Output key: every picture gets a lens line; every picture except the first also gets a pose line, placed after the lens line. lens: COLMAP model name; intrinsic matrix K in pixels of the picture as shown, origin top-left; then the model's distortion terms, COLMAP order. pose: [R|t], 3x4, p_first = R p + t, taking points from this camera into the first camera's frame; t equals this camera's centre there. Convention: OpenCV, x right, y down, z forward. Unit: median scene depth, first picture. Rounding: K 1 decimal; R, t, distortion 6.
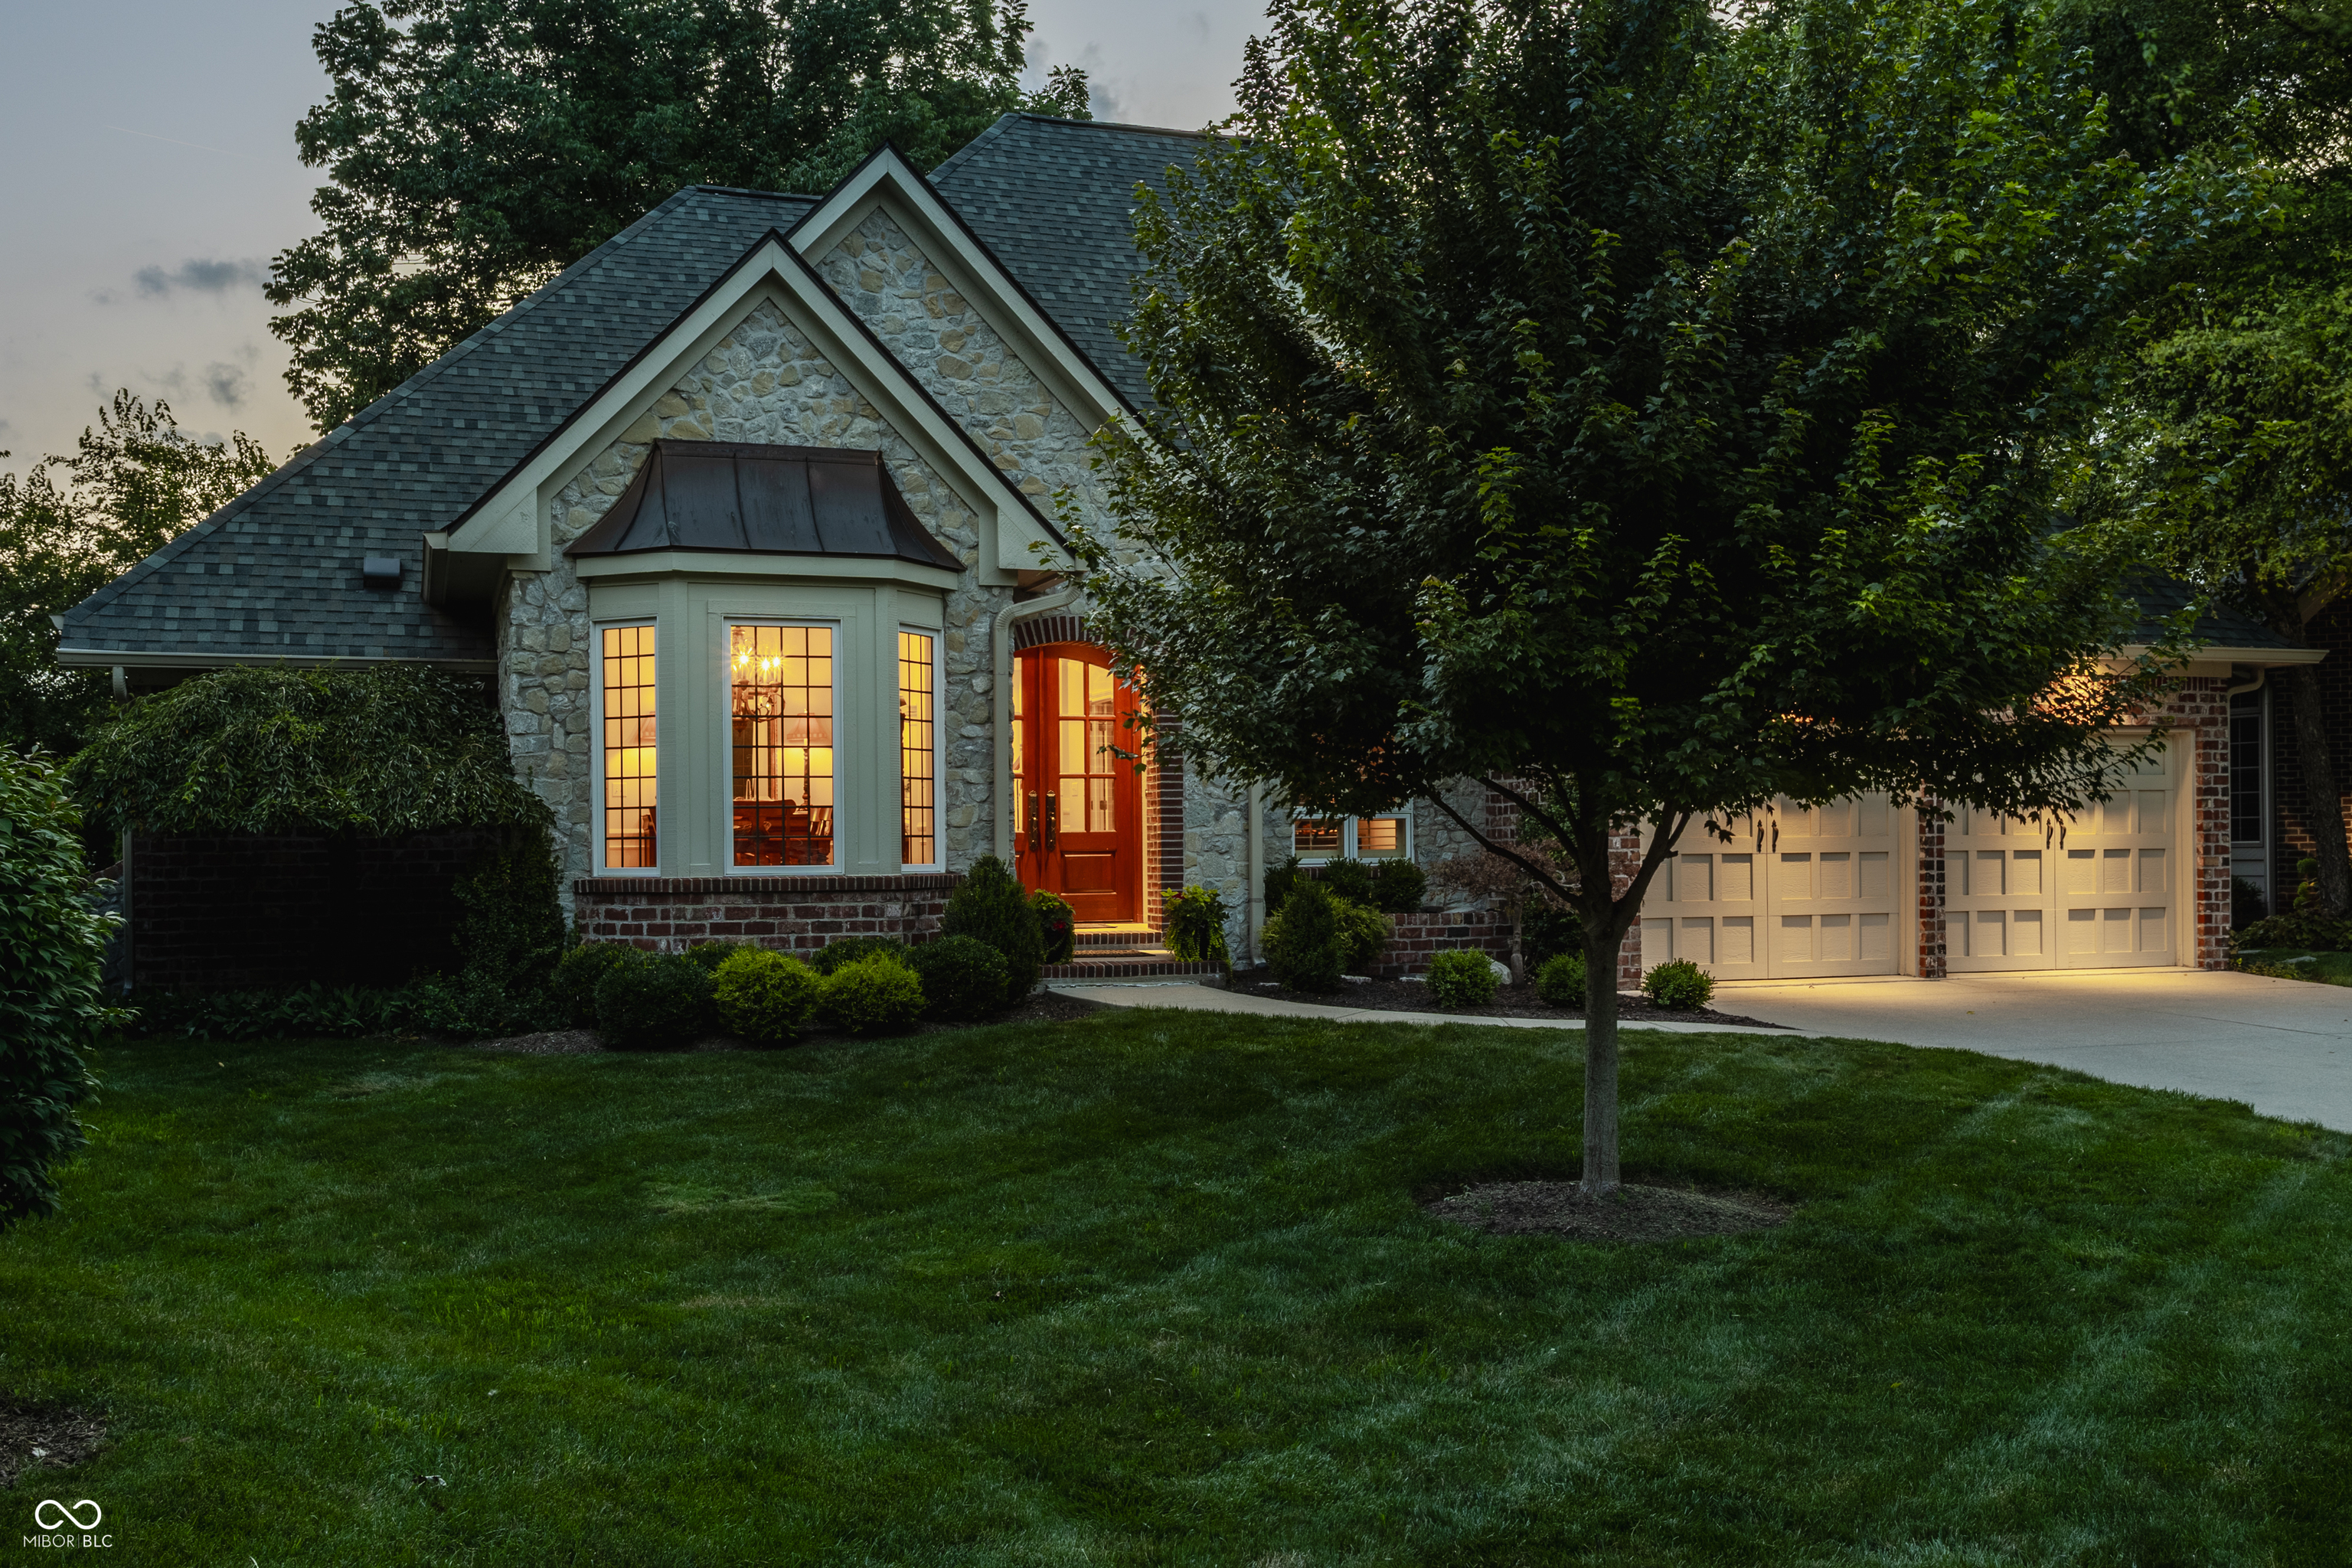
lens RADIAL K [[2200.1, 0, 1173.9], [0, 2200.1, 871.1], [0, 0, 1]] dist [0.009503, -0.001783]
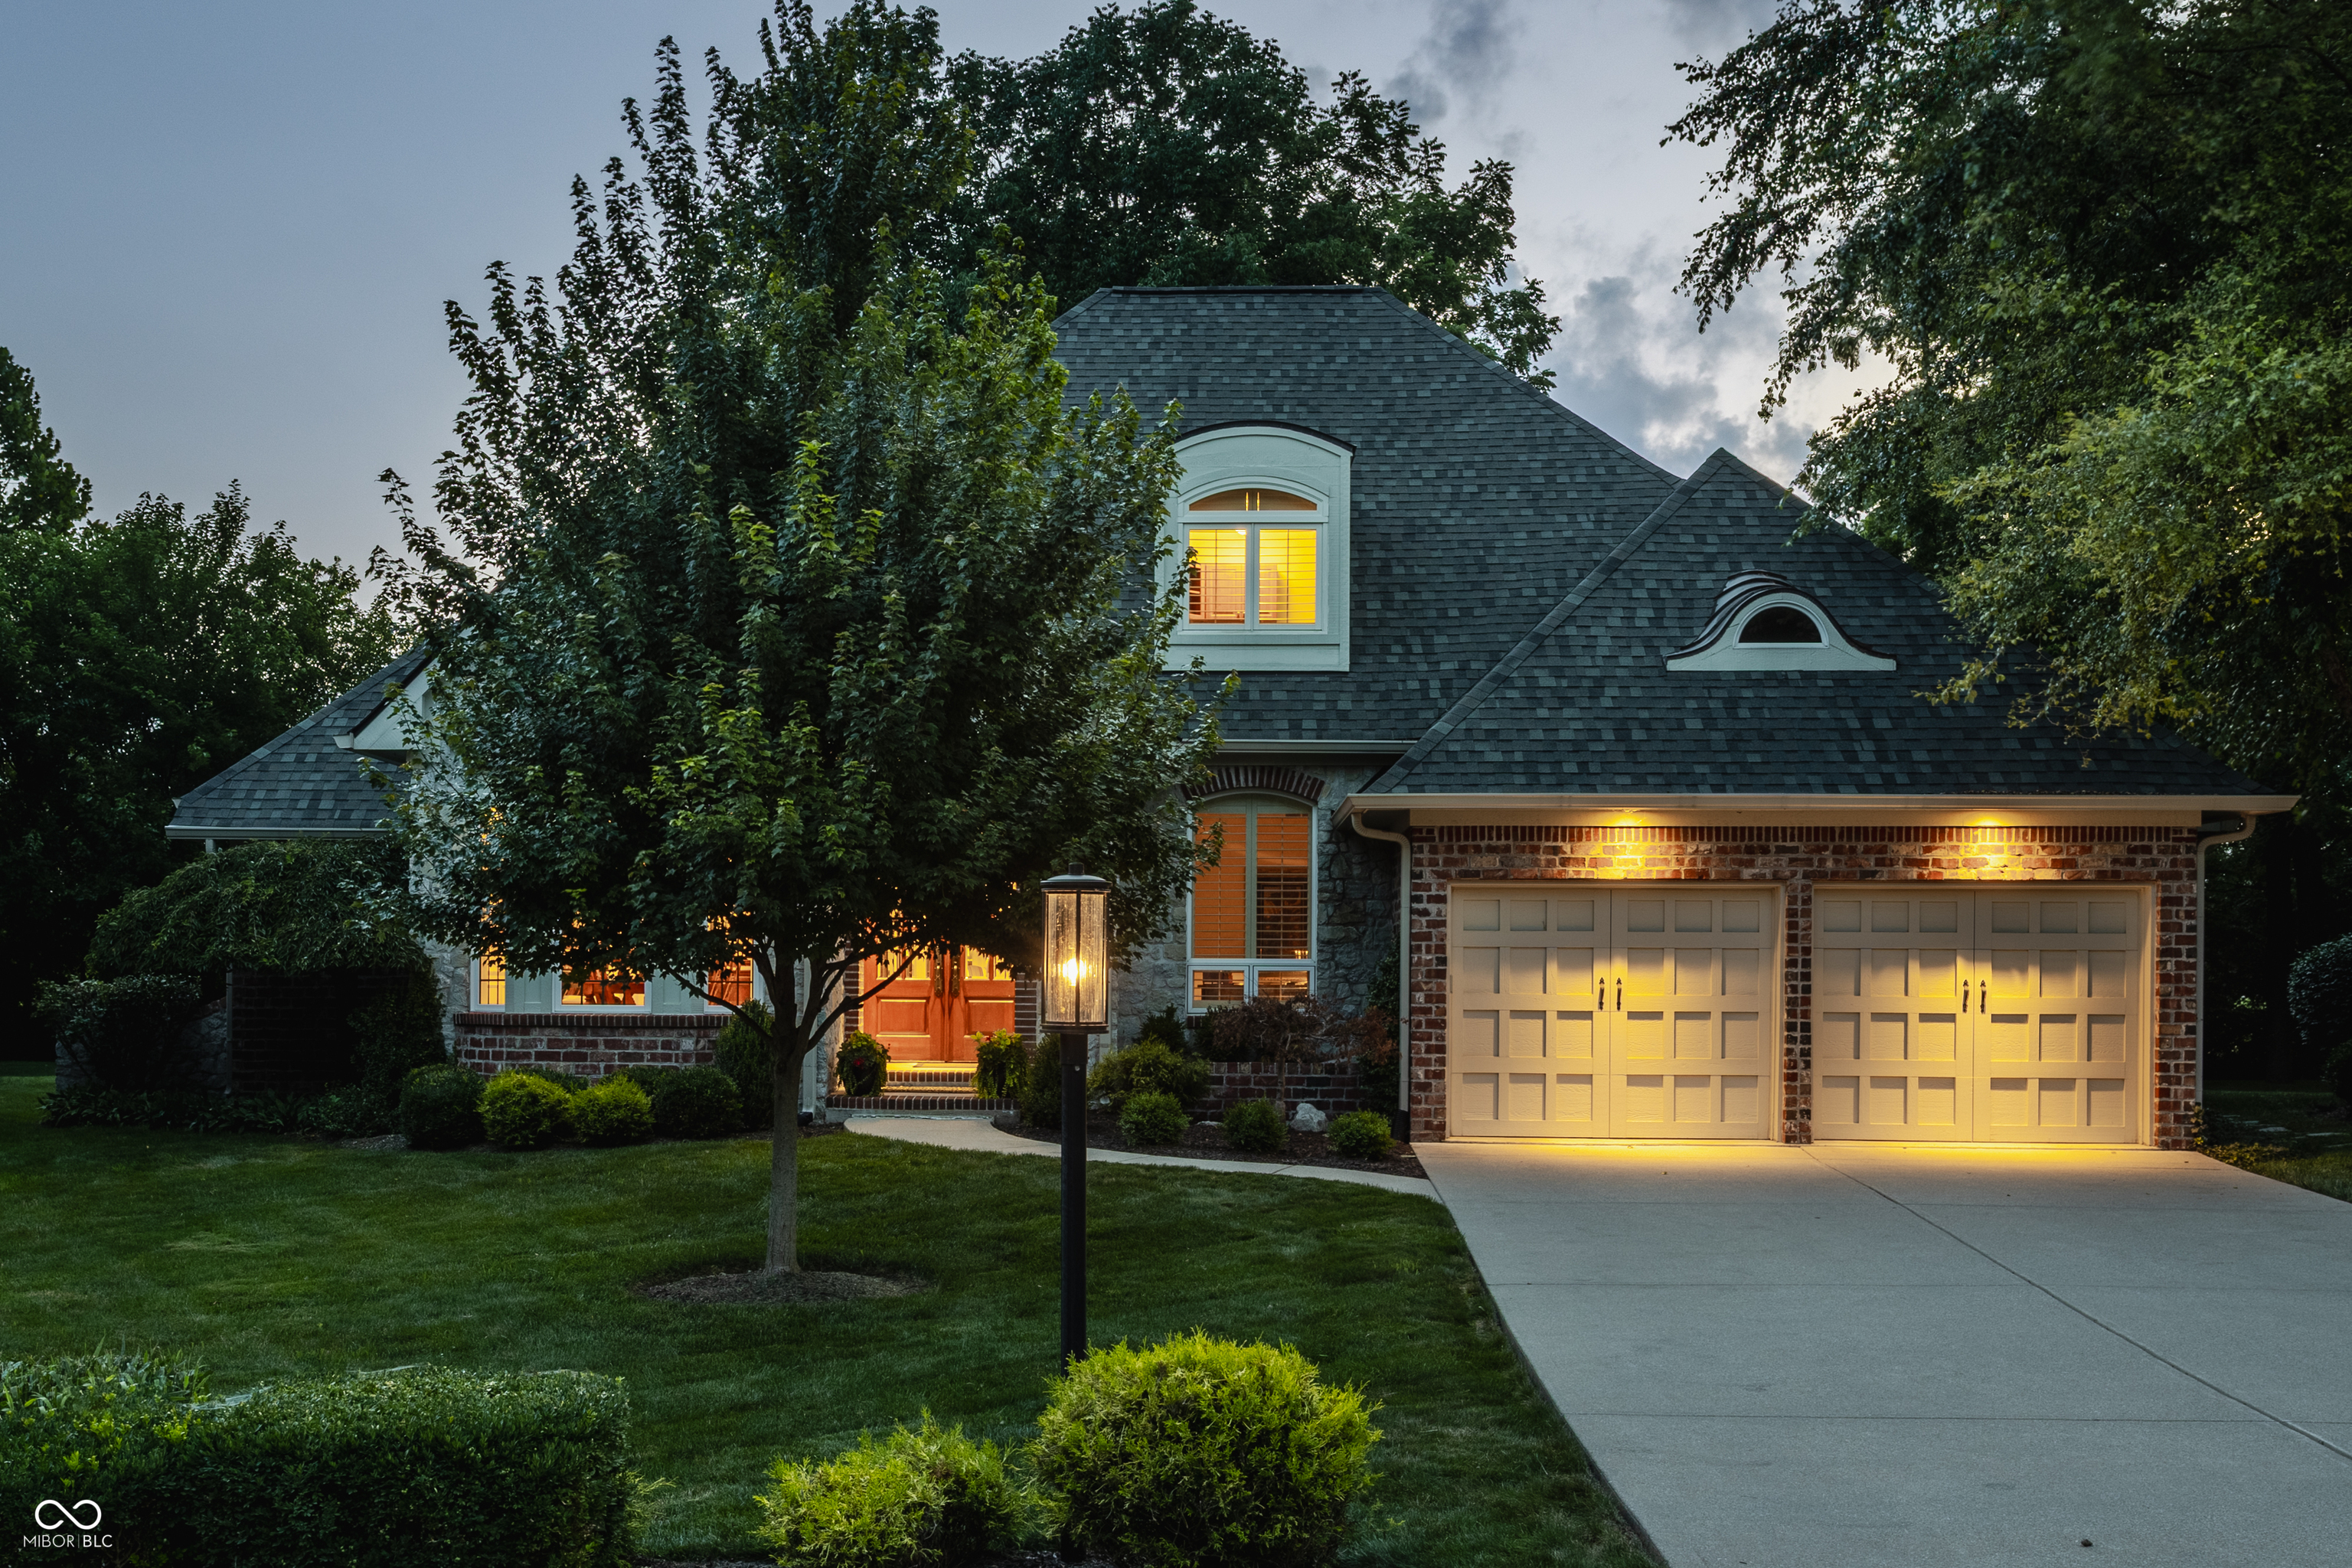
lens RADIAL K [[2515.2, 0, 1070.3], [0, 2515.2, 1016.4], [0, 0, 1]] dist [0.014276, 0.004099]
pose [[0.926341, 0.019670, -0.376173, 0.528458], [-0.019471, 0.999801, 0.004332, -0.006603], [0.376183, 0.003312, 0.926539, -0.157933]]
